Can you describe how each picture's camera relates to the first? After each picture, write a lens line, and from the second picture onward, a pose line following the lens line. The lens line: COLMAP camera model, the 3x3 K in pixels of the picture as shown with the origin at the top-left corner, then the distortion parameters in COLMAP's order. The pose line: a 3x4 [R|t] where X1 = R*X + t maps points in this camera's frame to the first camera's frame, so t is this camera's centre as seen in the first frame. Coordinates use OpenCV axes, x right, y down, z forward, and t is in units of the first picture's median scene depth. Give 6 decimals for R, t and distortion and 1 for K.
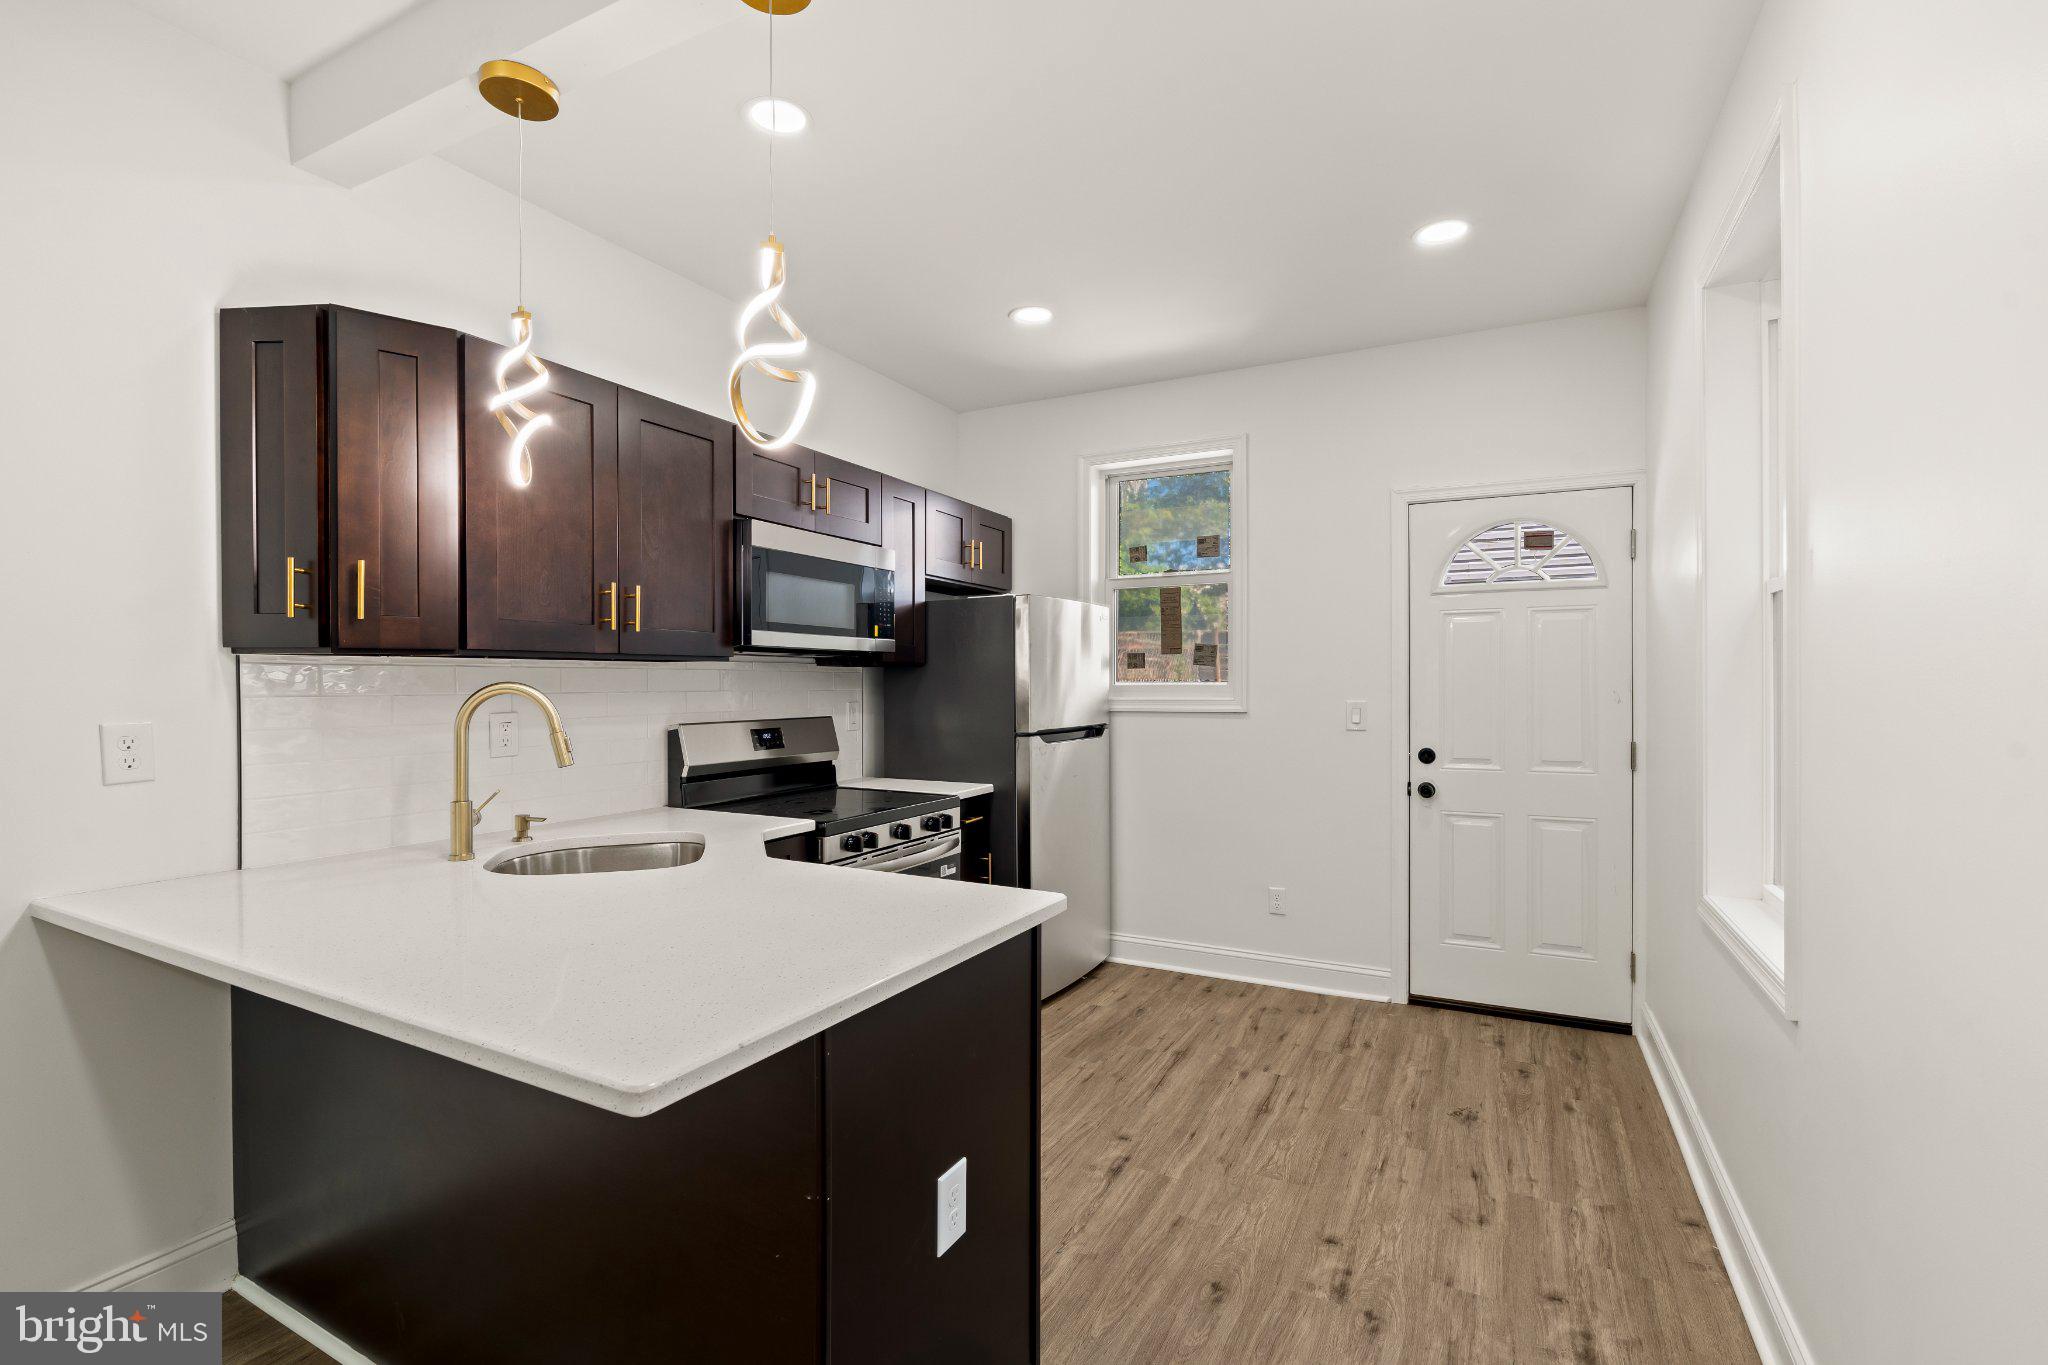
lens RADIAL K [[913.5, 0, 1001.4], [0, 913.5, 676.9], [0, 0, 1]] dist [-0.000777, 0.000029]
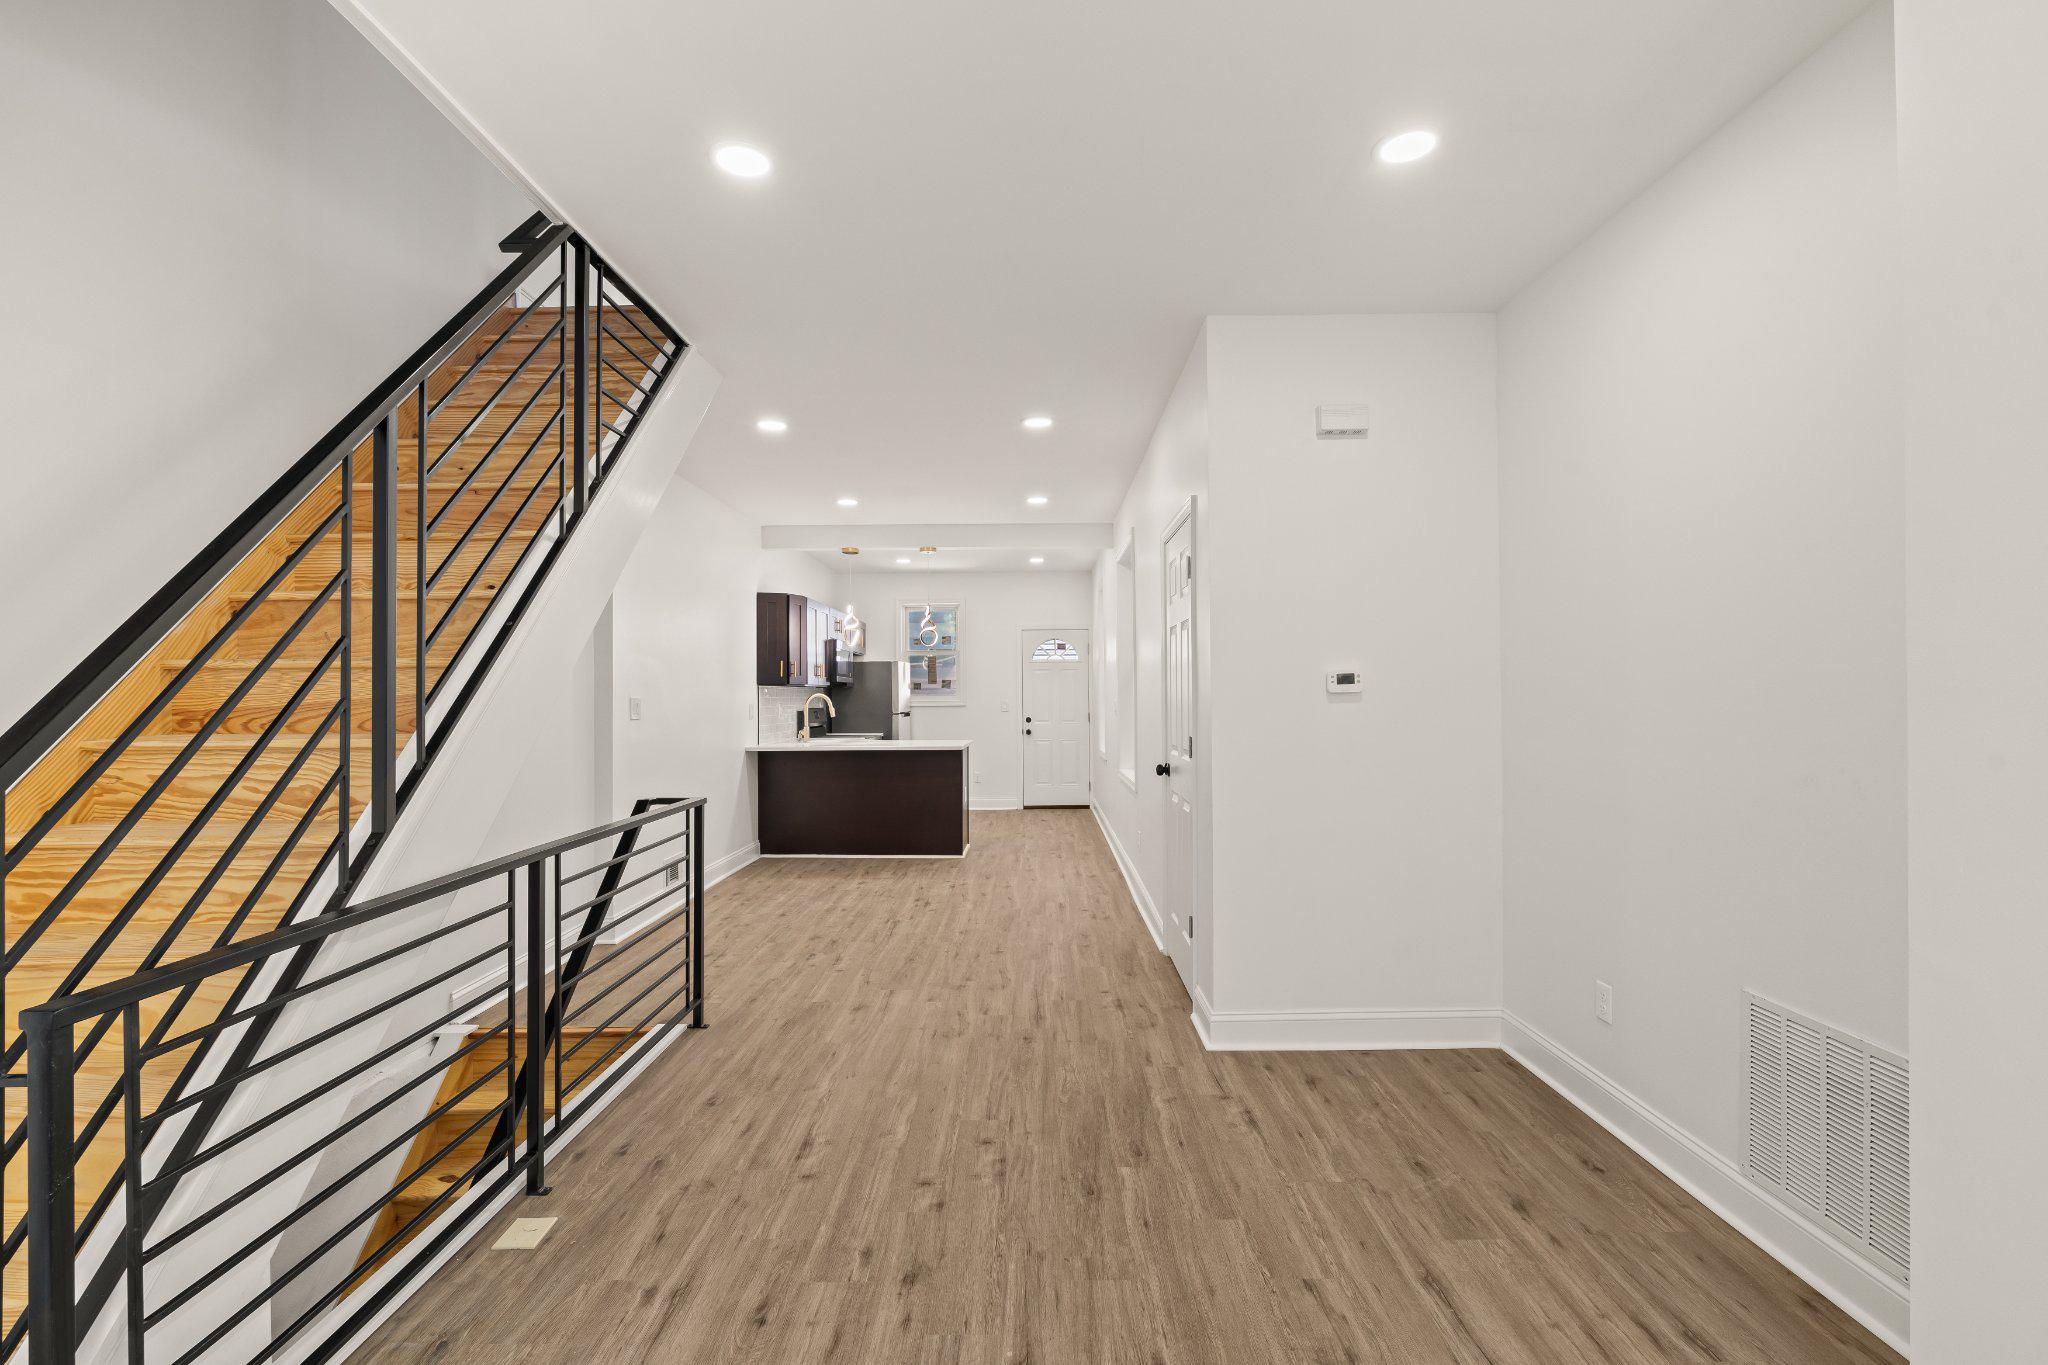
lens RADIAL K [[945.2, 0, 1032.6], [0, 945.2, 686.0], [0, 0, 1]] dist [0.000099, 0.000055]
pose [[0.861153, -0.002093, 0.508341, -1.085158], [0.009896, 0.999871, -0.012646, 0.019194], [-0.508249, 0.015921, 0.861063, -1.641843]]
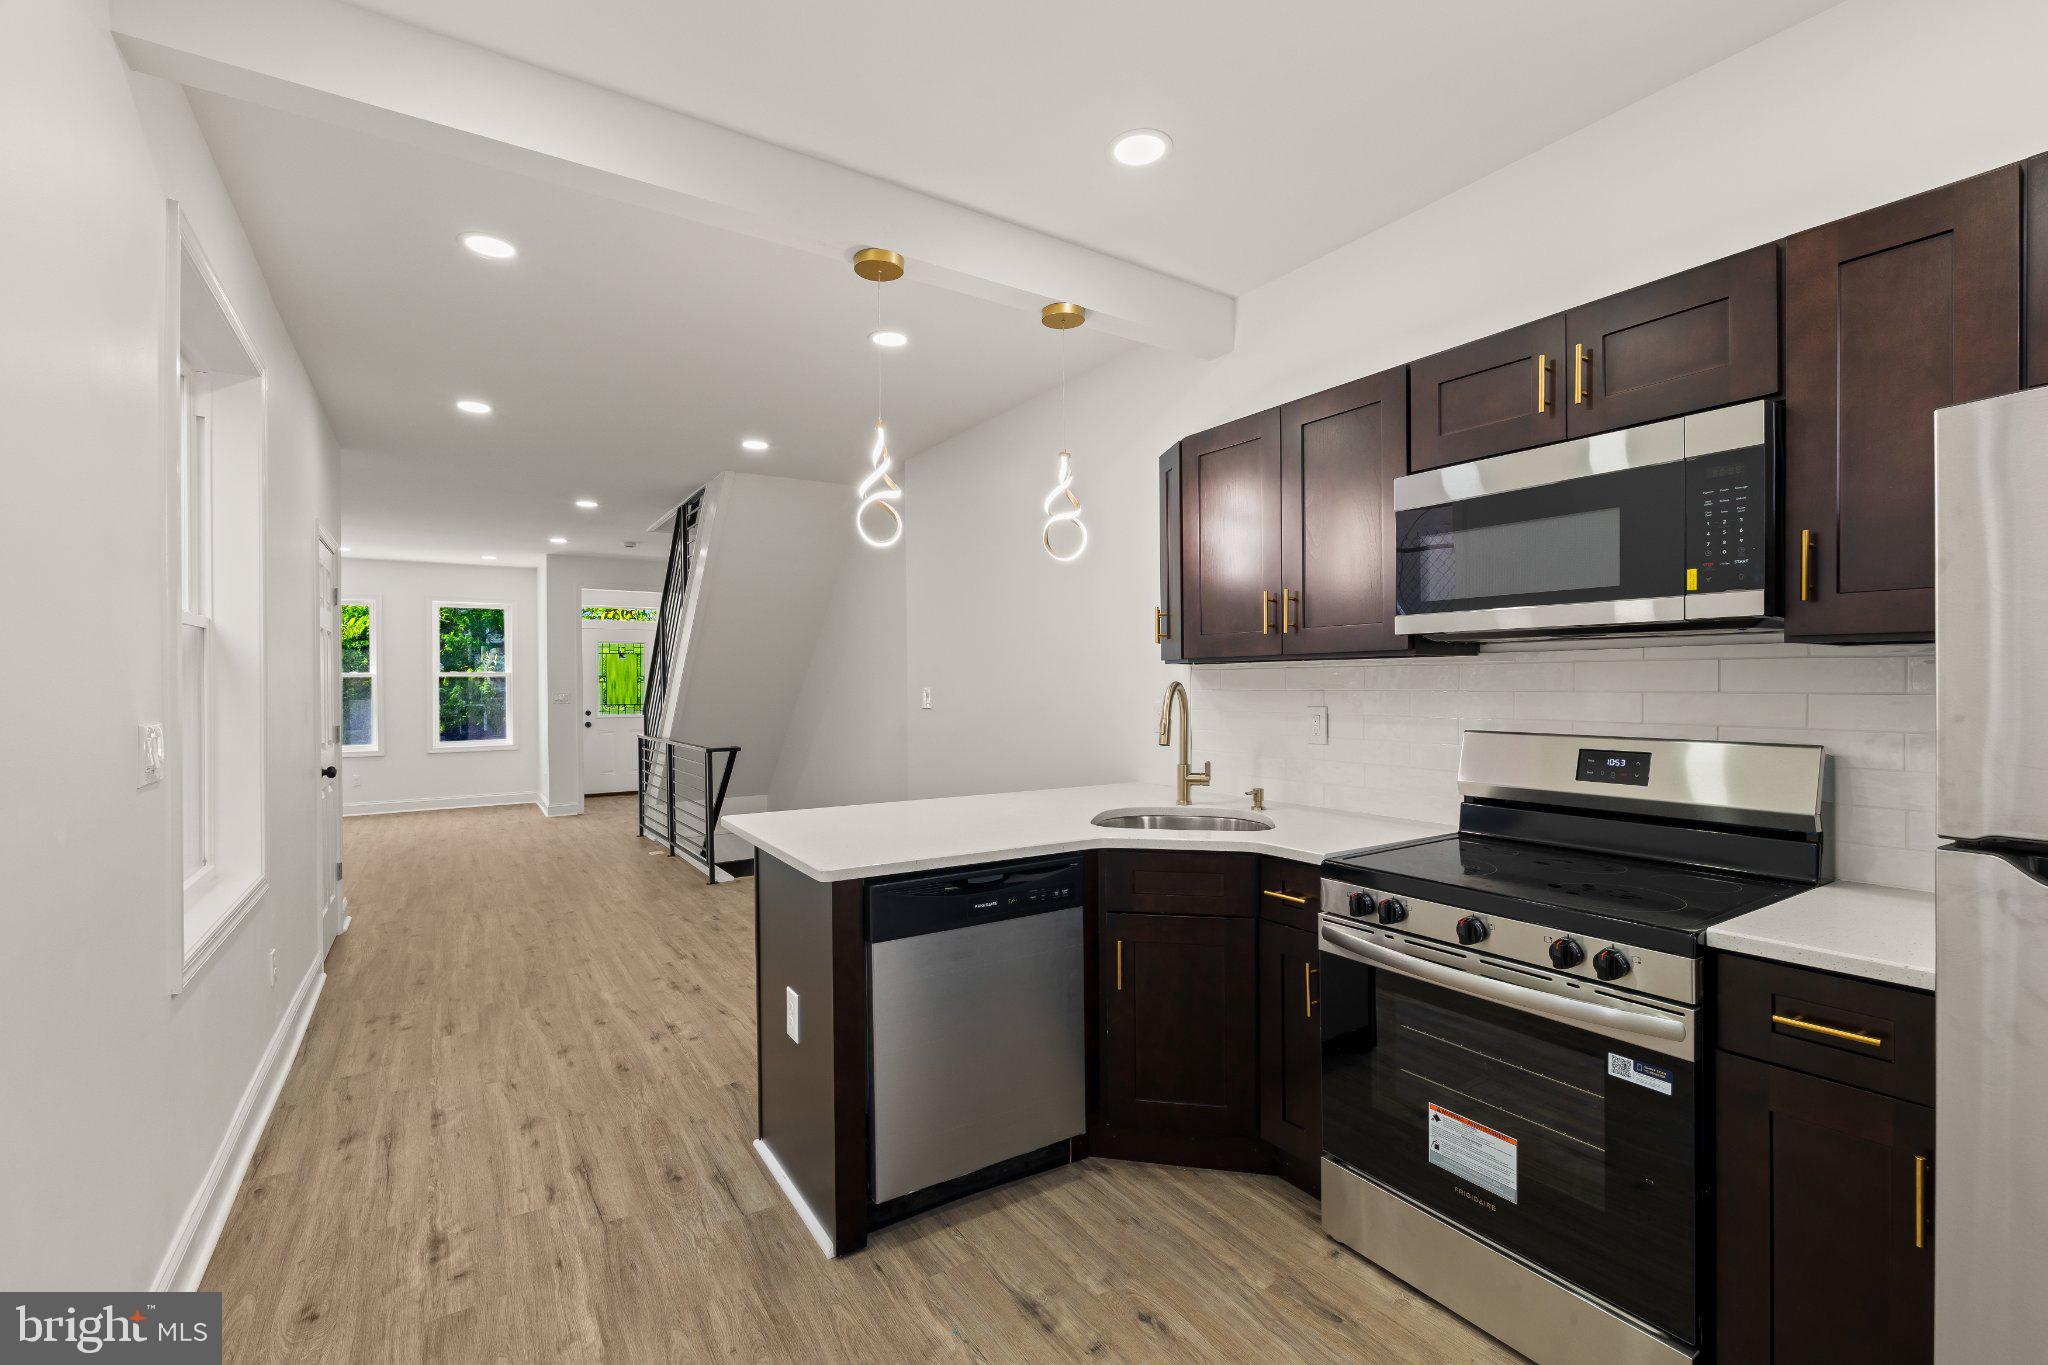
lens RADIAL K [[943.6, 0, 1021.2], [0, 943.6, 663.5], [0, 0, 1]] dist [0.001358, 0.000233]
pose [[-0.490329, -0.021938, -0.871261, 0.529234], [0.001912, 0.999654, -0.026247, 0.010807], [0.871535, -0.014536, -0.490117, 0.958858]]
